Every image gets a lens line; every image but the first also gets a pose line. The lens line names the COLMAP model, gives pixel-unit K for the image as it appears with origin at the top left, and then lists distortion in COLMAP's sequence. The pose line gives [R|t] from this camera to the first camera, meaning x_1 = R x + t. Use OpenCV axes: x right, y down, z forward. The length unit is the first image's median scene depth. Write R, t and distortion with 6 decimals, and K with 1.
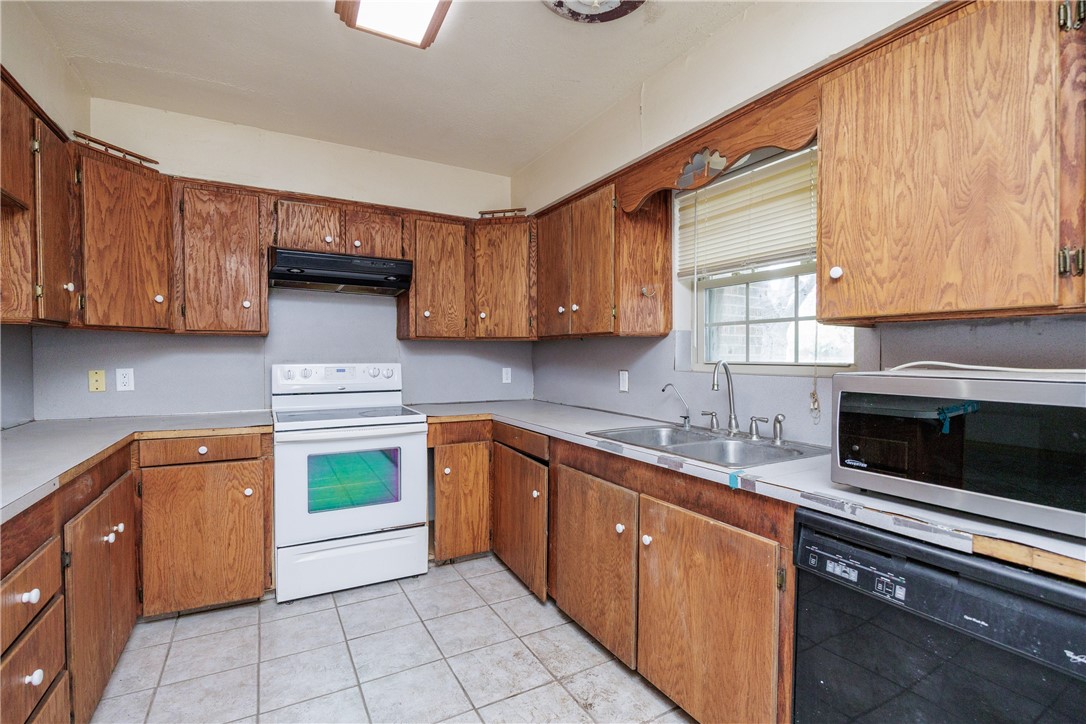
lens RADIAL K [[502.6, 0, 550.9], [0, 502.6, 366.2], [0, 0, 1]] dist [-0.017350, 0.002216]
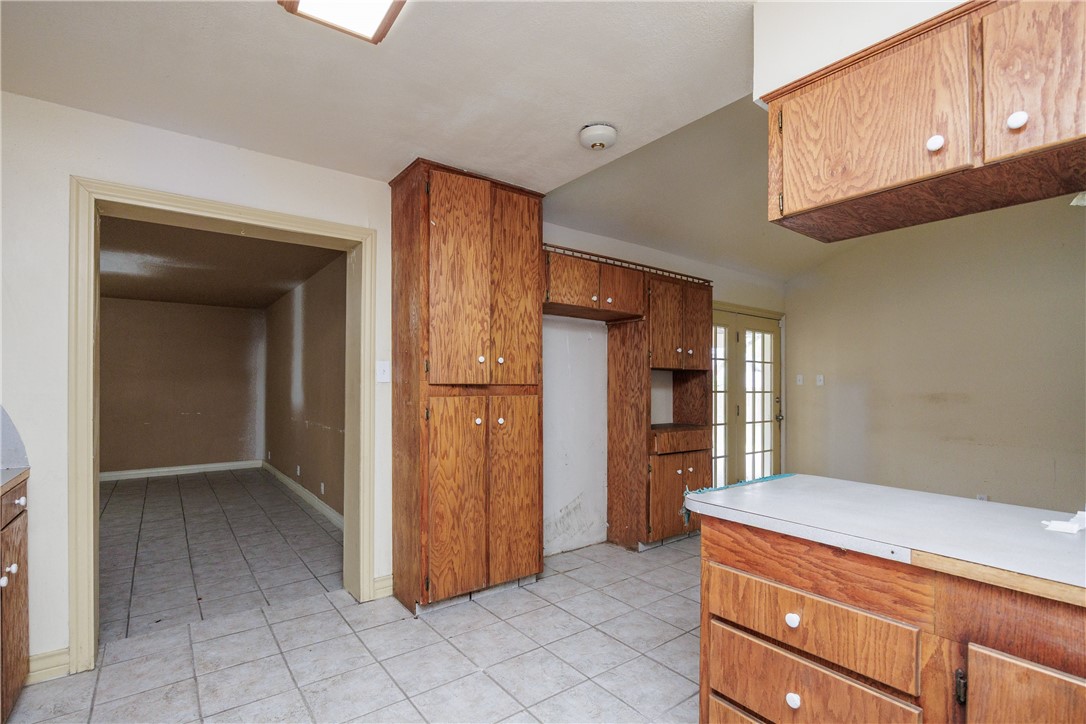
lens RADIAL K [[502.6, 0, 530.4], [0, 502.6, 387.6], [0, 0, 1]] dist [-0.017350, 0.002216]
pose [[-0.992514, -0.002925, -0.122095, -0.191650], [-0.006874, 0.999466, 0.031931, -0.027942], [0.121936, 0.032532, -0.992005, 1.009323]]
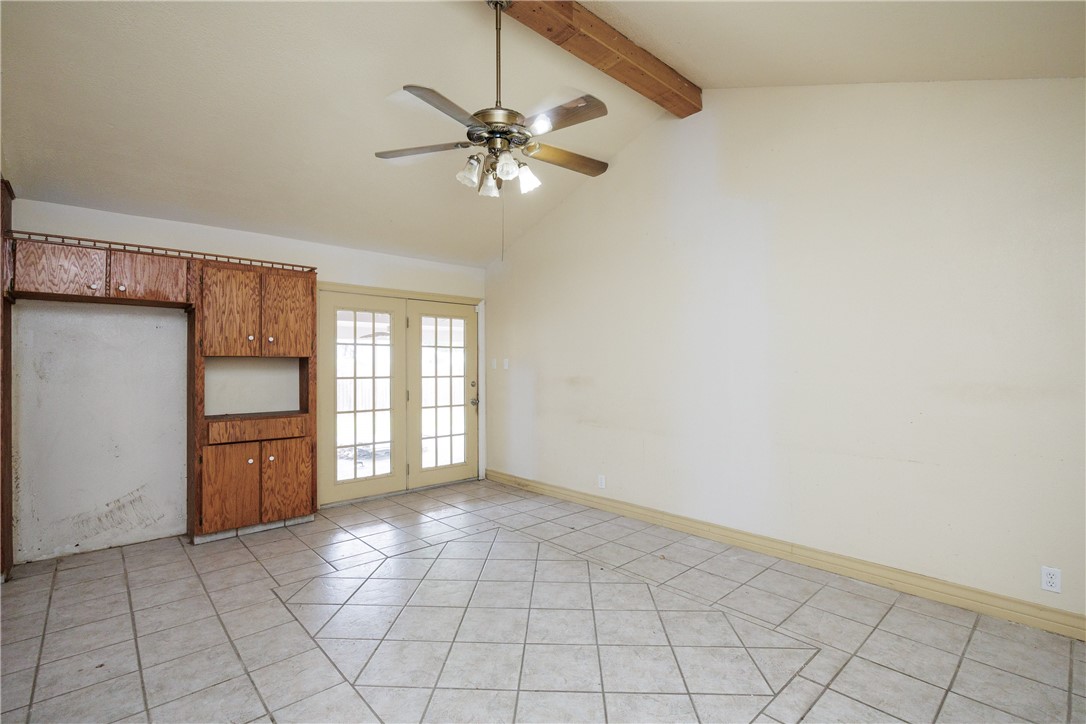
lens RADIAL K [[502.6, 0, 538.9], [0, 502.6, 359.7], [0, 0, 1]] dist [-0.017350, 0.002216]
pose [[-0.974528, 0.001698, -0.224258, -1.508264], [-0.001441, 0.999903, 0.013833, -0.055781], [0.224260, 0.013804, -0.974432, 1.235407]]
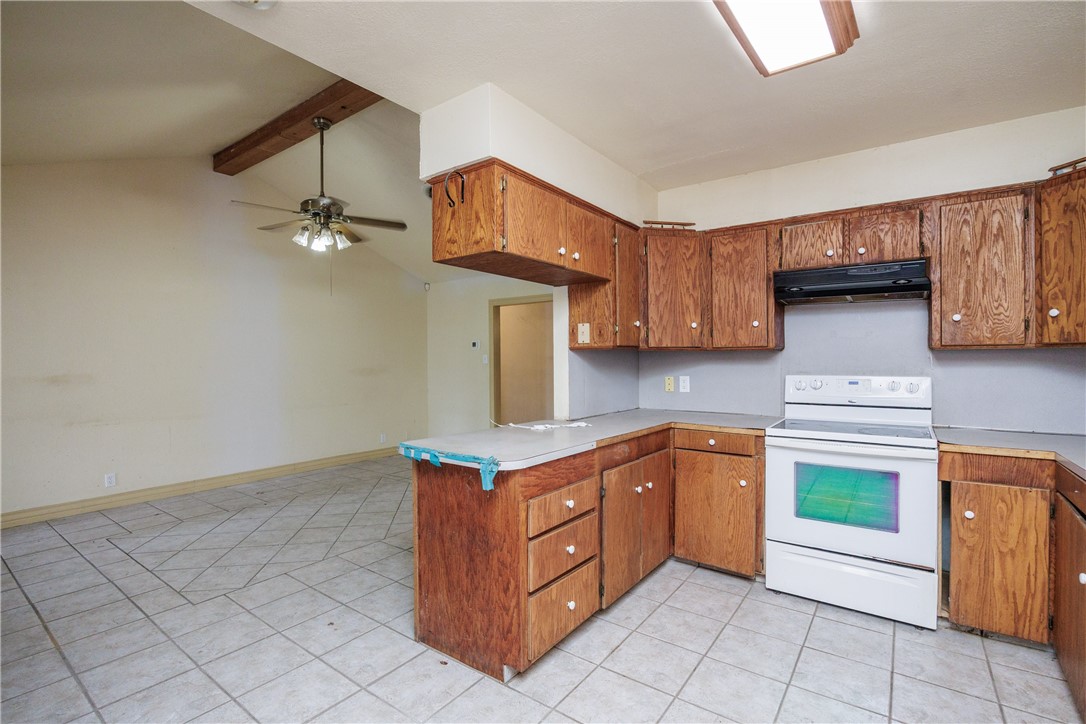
lens RADIAL K [[502.6, 0, 536.9], [0, 502.6, 365.9], [0, 0, 1]] dist [-0.017350, 0.002216]
pose [[0.405826, 0.005985, -0.913931, 0.295610], [-0.017136, 0.999853, -0.001062, -0.017775], [0.913790, 0.016092, 0.405869, 0.067296]]
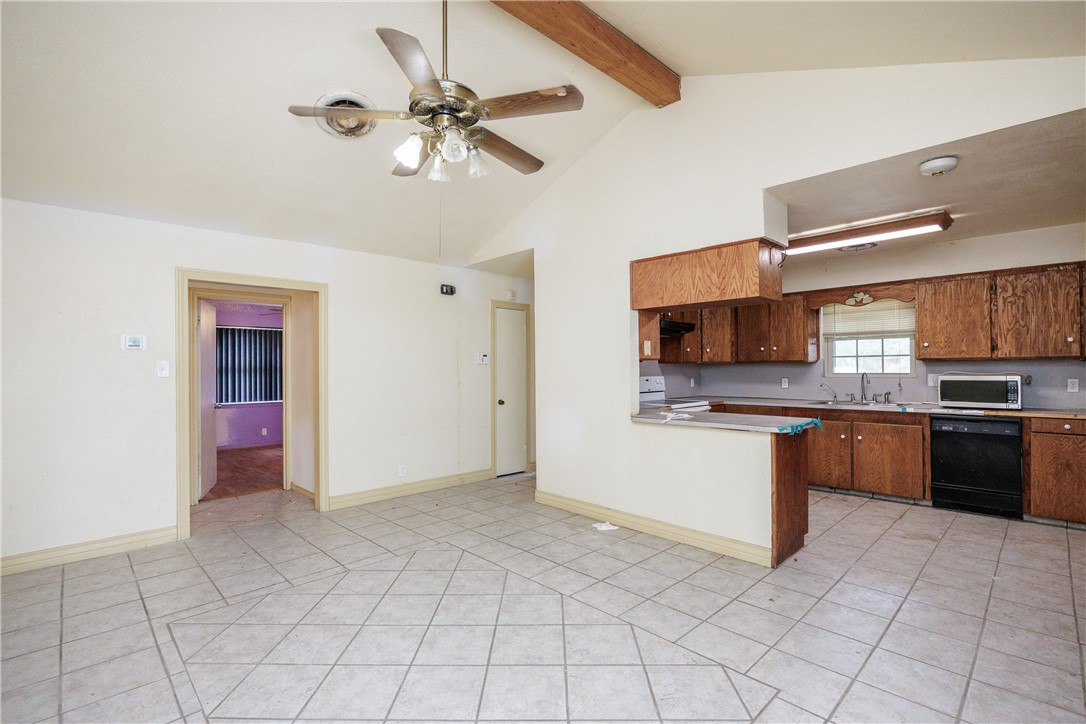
lens RADIAL K [[502.6, 0, 546.9], [0, 502.6, 368.1], [0, 0, 1]] dist [-0.017350, 0.002216]
pose [[0.963448, -0.008791, 0.267750, -1.753890], [0.015552, 0.999611, -0.023140, 0.001014], [-0.267442, 0.026458, 0.963211, -0.953578]]
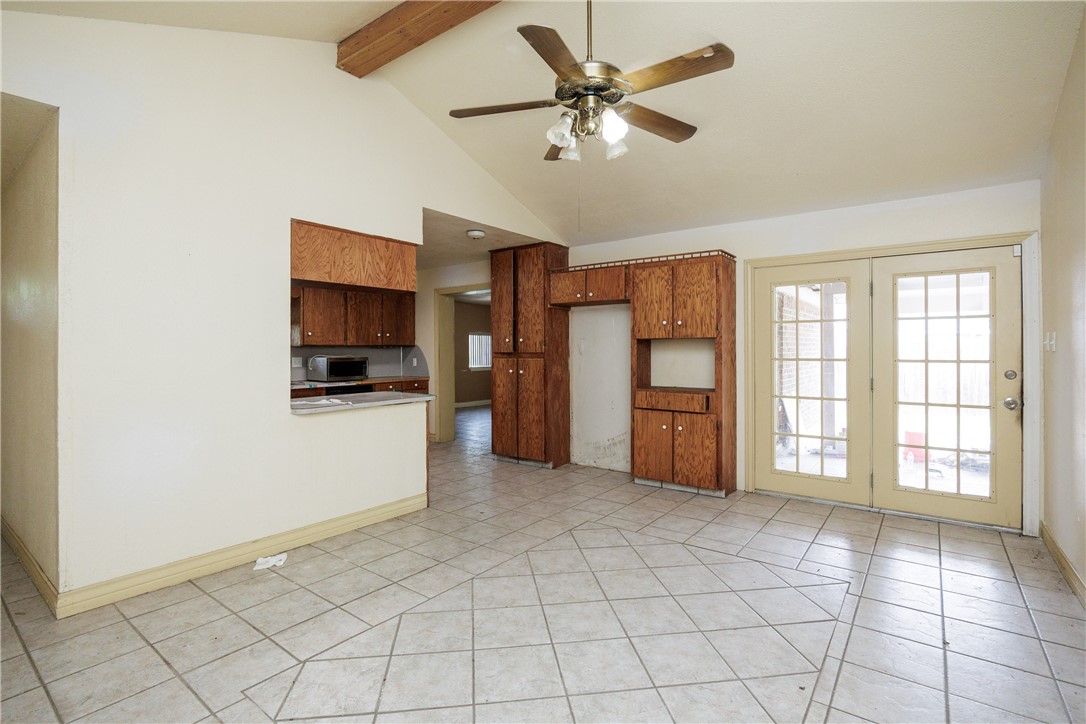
lens RADIAL K [[502.6, 0, 537.2], [0, 502.6, 347.9], [0, 0, 1]] dist [-0.017350, 0.002216]
pose [[-0.397989, 0.005661, 0.917373, -2.594914], [0.028095, 0.999587, 0.006021, -0.029509], [-0.916960, 0.028169, -0.397984, 0.617244]]
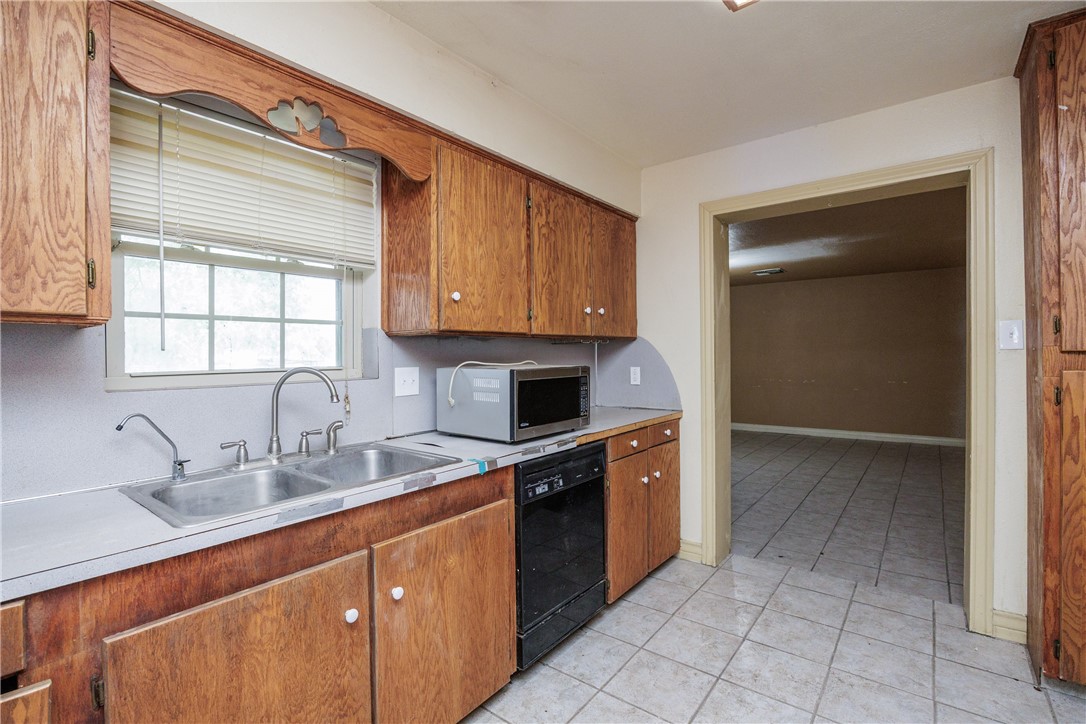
lens RADIAL K [[502.6, 0, 545.2], [0, 502.6, 356.9], [0, 0, 1]] dist [-0.017350, 0.002216]
pose [[-0.380156, -0.002829, 0.924918, -0.501515], [0.031828, 0.999363, 0.016138, -0.026018], [-0.924375, 0.035573, -0.379823, 0.854008]]
